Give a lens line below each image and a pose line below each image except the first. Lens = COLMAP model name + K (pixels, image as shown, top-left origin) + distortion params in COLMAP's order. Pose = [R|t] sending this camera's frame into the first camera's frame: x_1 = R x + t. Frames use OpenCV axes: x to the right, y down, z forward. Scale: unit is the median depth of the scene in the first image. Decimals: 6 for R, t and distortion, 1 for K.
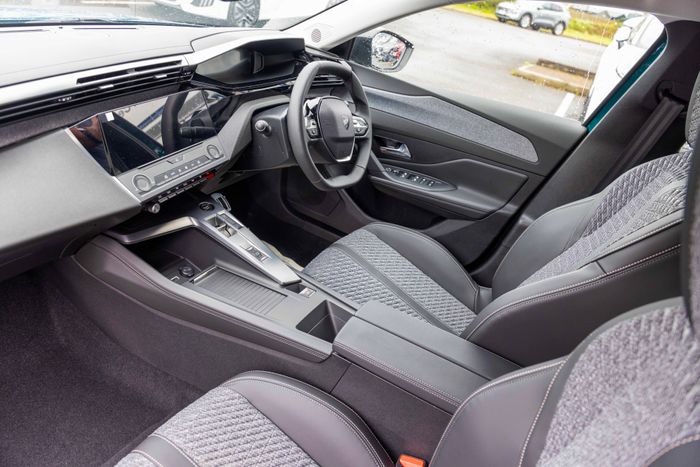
lens RADIAL K [[475.1, 0, 350.0], [0, 475.1, 233.5], [0, 0, 1]] dist [-0.022340, -0.001434]
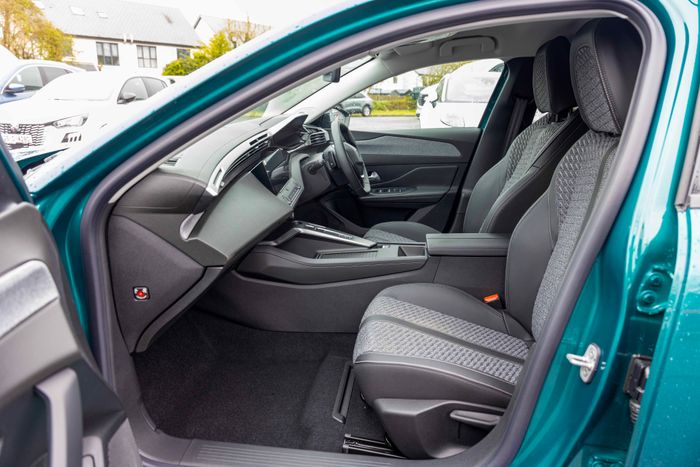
lens RADIAL K [[475.1, 0, 350.0], [0, 475.1, 233.5], [0, 0, 1]] dist [-0.022340, -0.001434]
pose [[0.912846, -0.277761, 0.299266, -0.528066], [0.333253, 0.930335, -0.153033, 0.226767], [-0.235912, 0.239427, 0.941818, -0.395994]]
